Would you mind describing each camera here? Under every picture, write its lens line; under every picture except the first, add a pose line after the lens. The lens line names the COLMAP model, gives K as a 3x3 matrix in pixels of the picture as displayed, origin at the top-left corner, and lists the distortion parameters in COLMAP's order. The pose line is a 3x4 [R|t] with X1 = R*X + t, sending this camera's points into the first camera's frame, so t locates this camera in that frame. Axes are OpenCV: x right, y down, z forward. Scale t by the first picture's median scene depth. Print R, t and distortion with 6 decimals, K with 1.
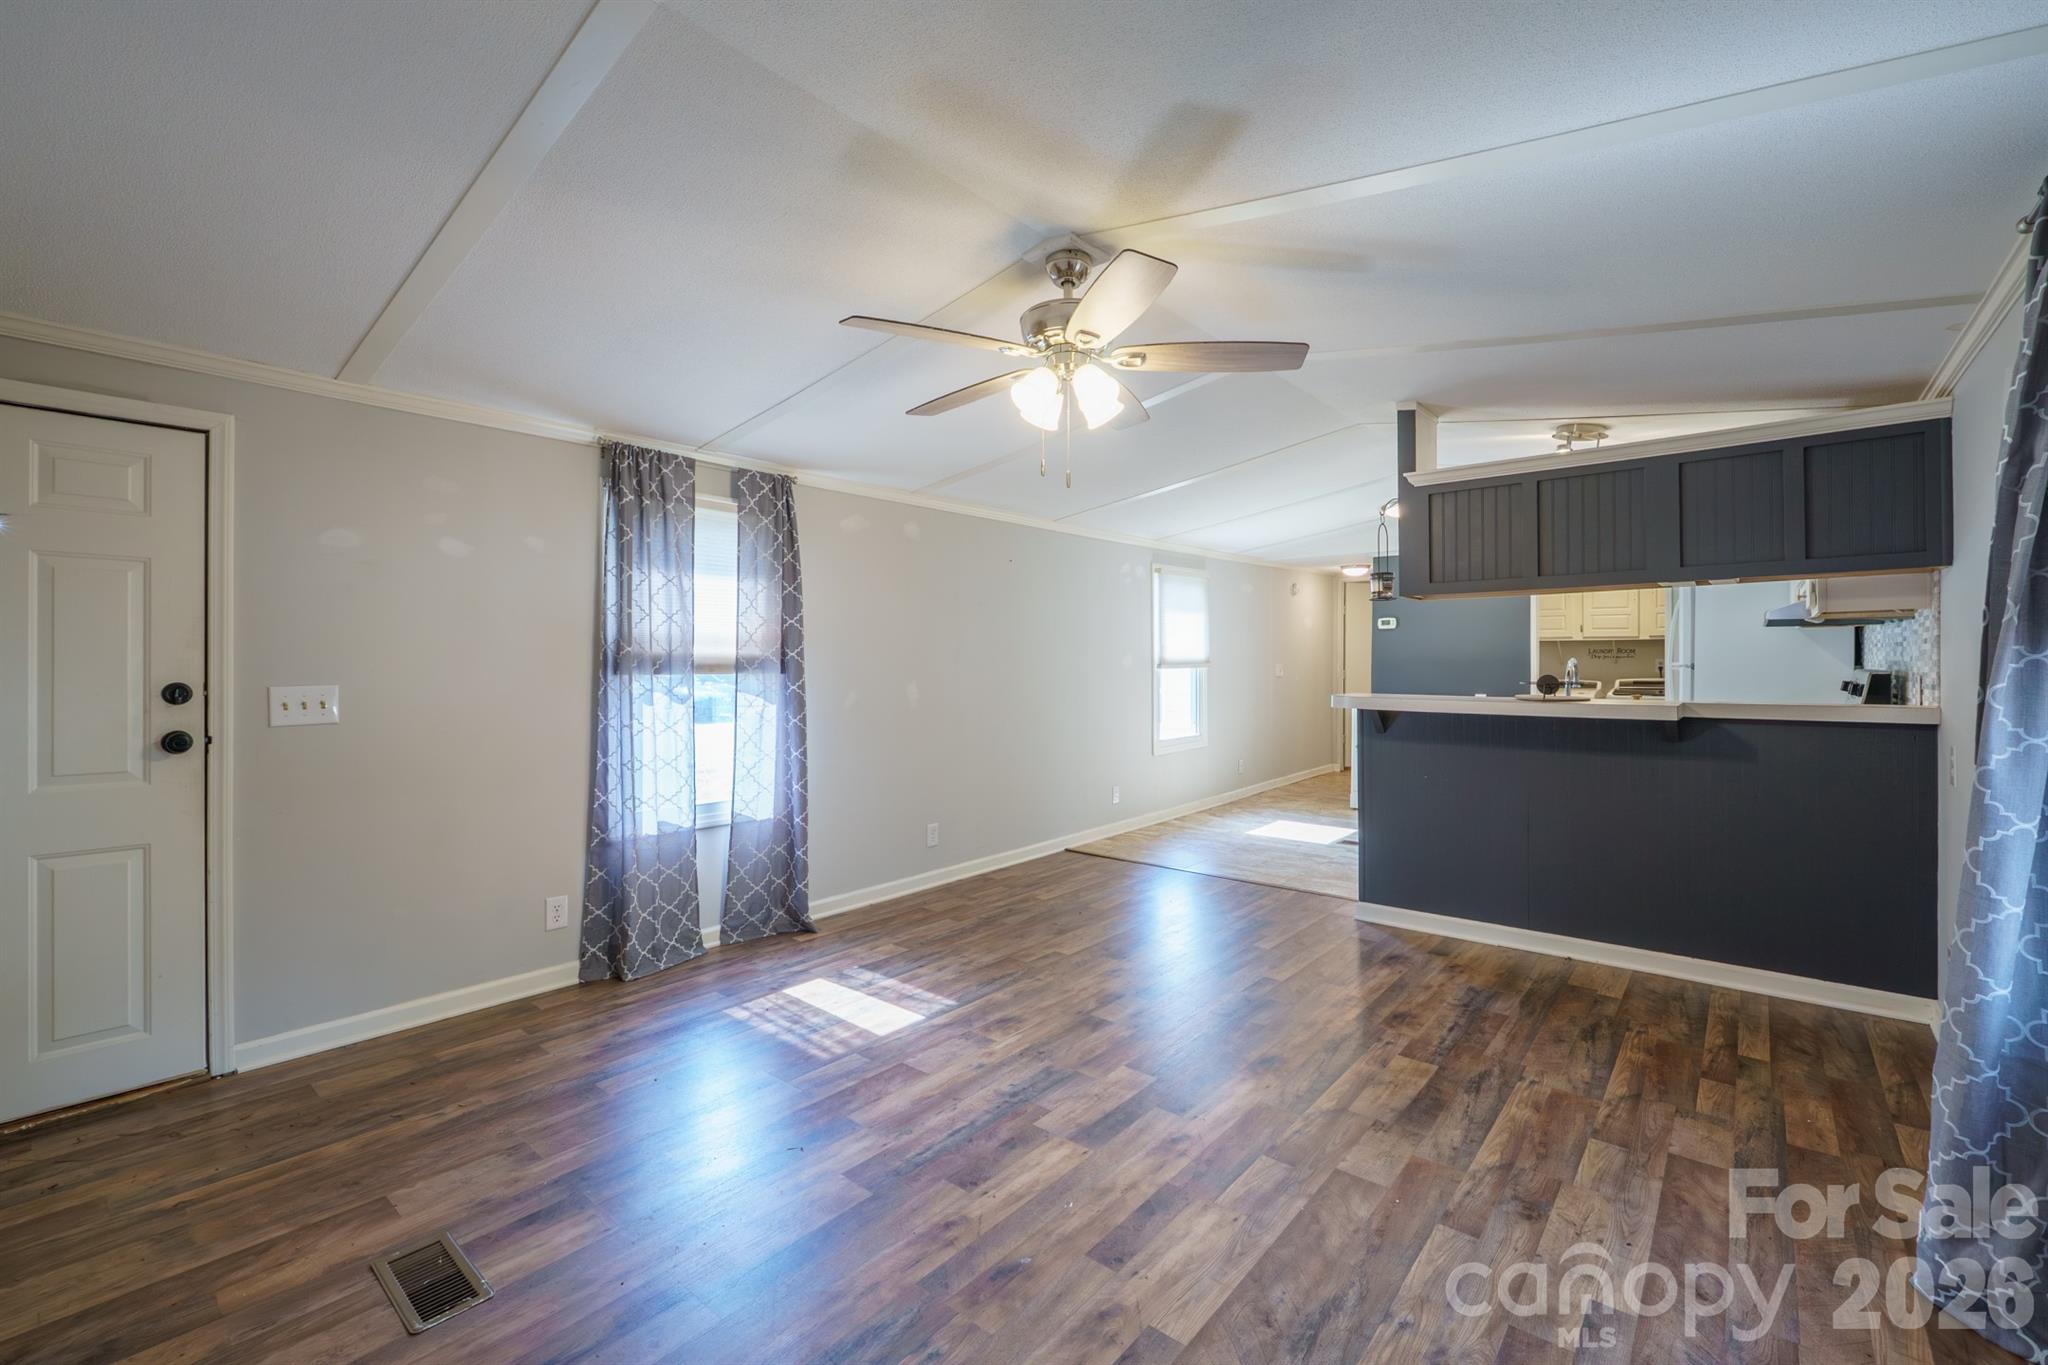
lens RADIAL K [[865.4, 0, 1047.1], [0, 865.4, 657.7], [0, 0, 1]] dist [-0.006127, 0.000116]
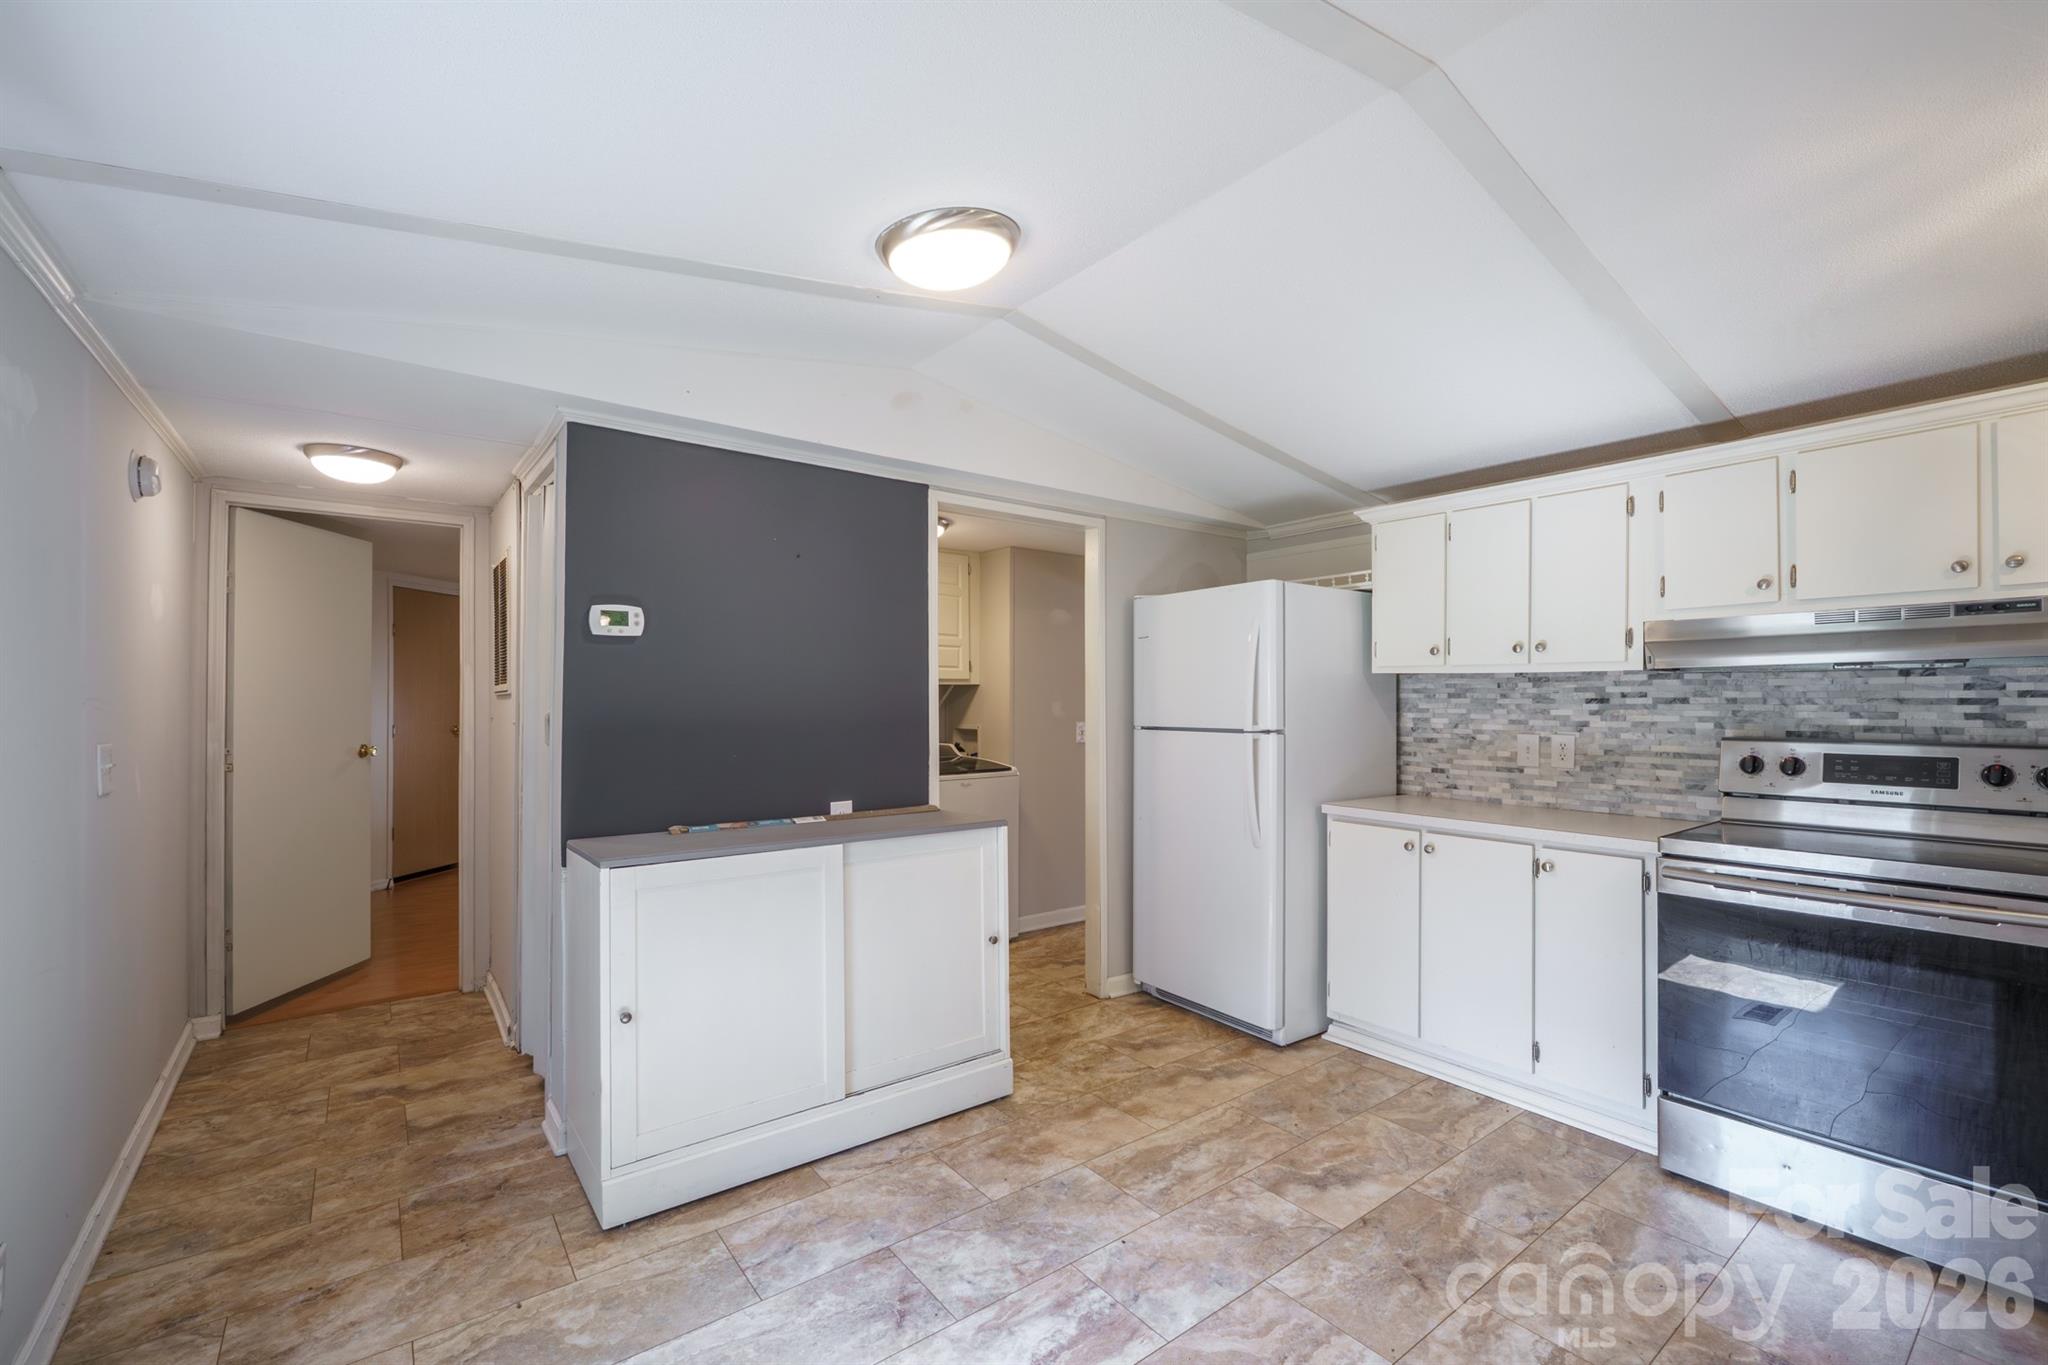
lens RADIAL K [[865.4, 0, 1036.6], [0, 865.4, 690.5], [0, 0, 1]] dist [-0.006127, 0.000116]
pose [[0.219165, 0.016331, 0.975551, 0.234665], [-0.000236, 0.999861, -0.016685, -0.014819], [-0.975688, 0.003427, 0.219138, 1.864131]]
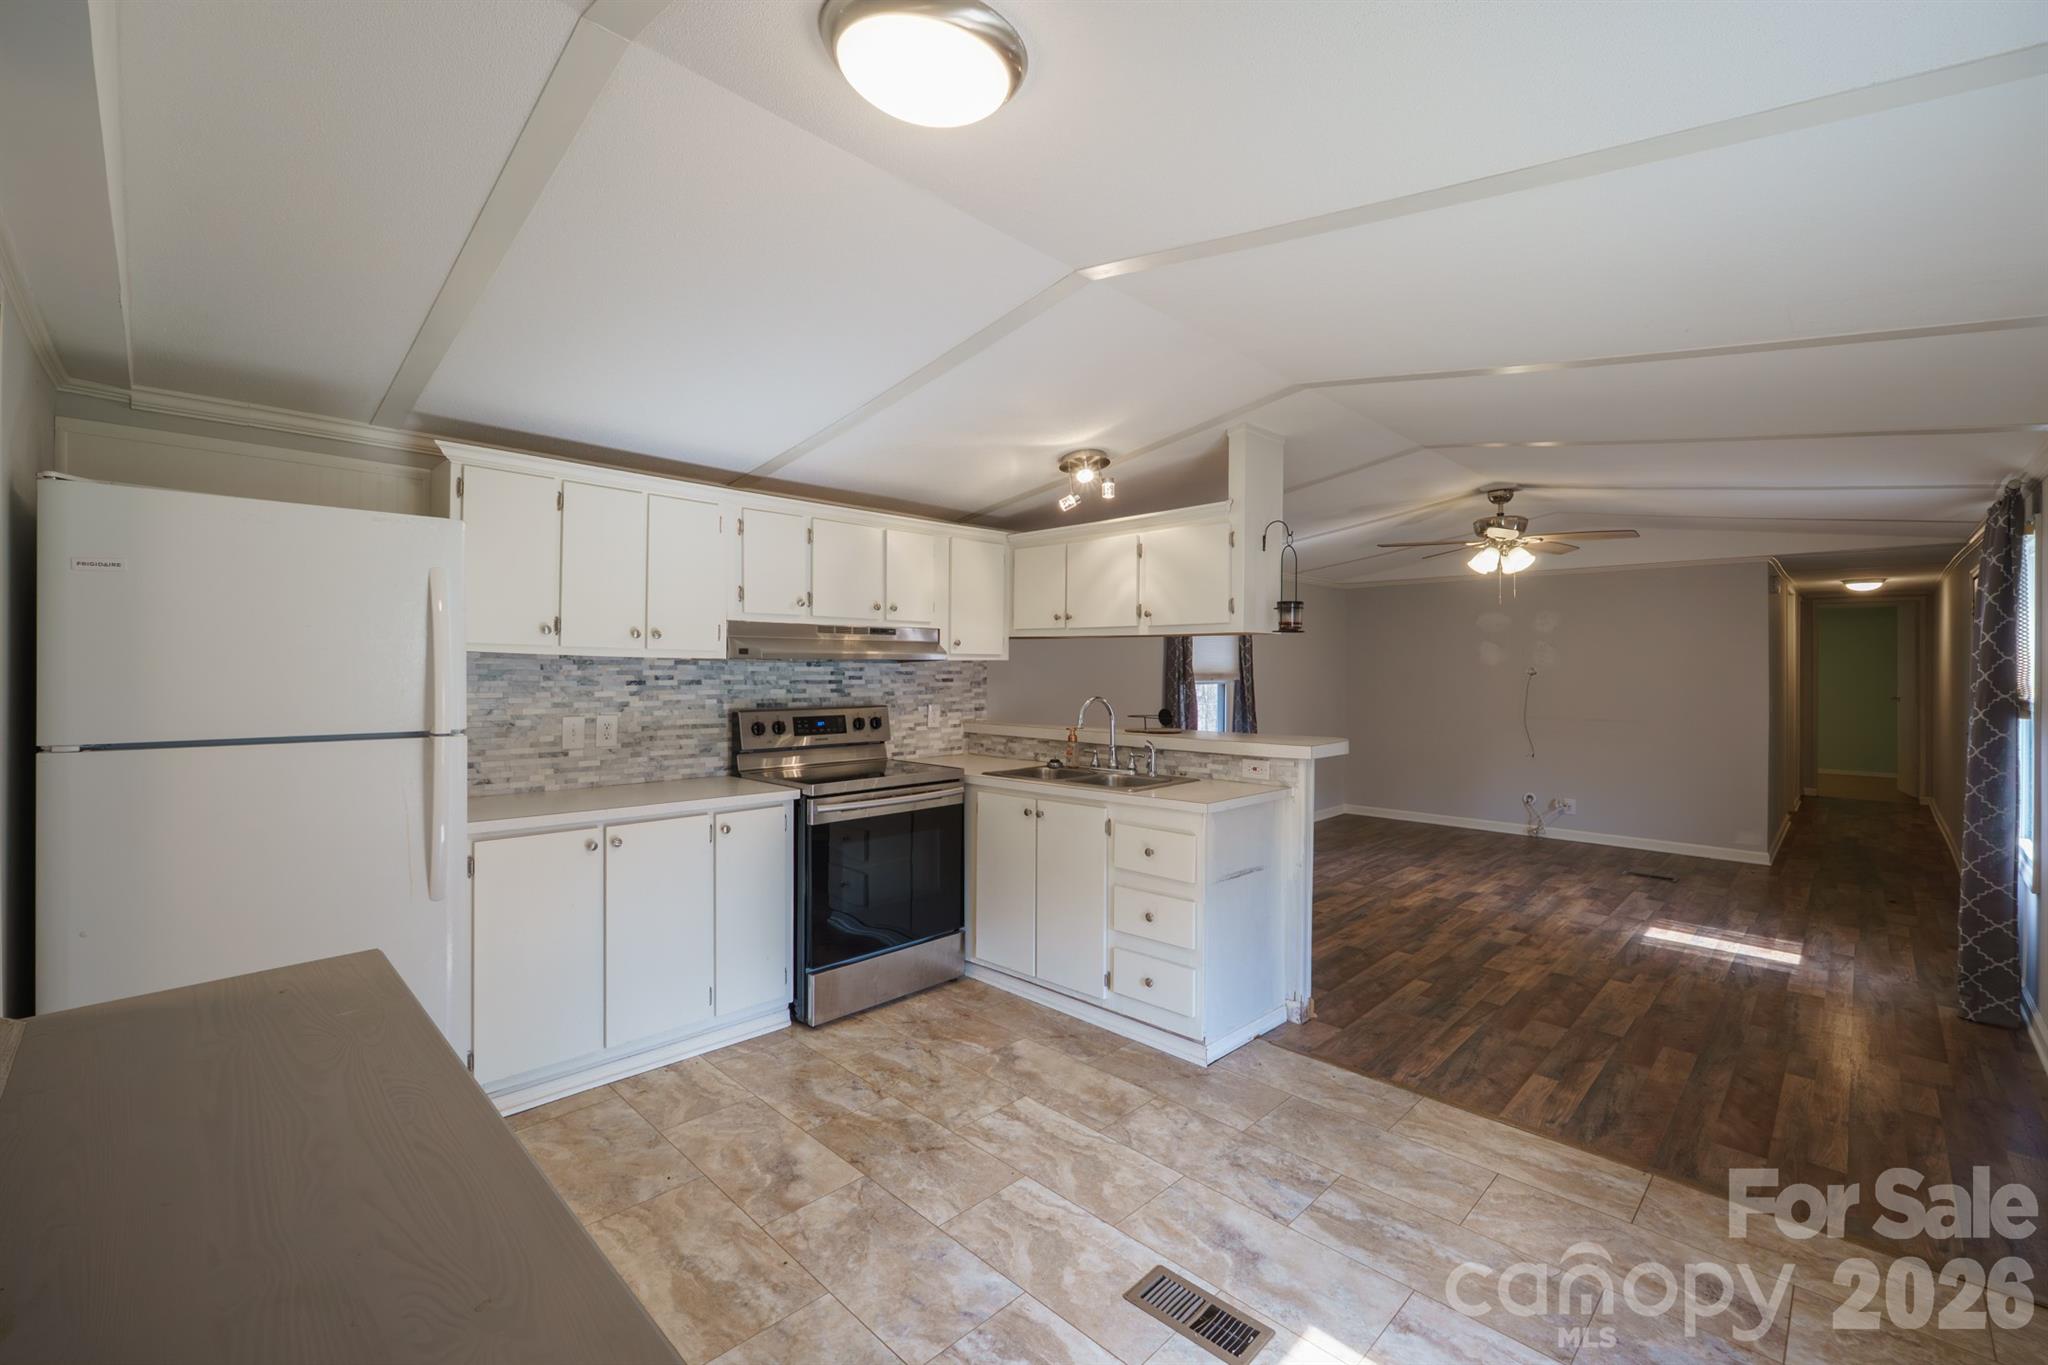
lens RADIAL K [[865.4, 0, 1022.0], [0, 865.4, 668.4], [0, 0, 1]] dist [-0.006127, 0.000116]
pose [[-0.996119, 0.000166, 0.088022, 0.771577], [-0.000033, 0.999997, -0.002261, -0.036304], [-0.088022, -0.002255, -0.996116, 2.525593]]
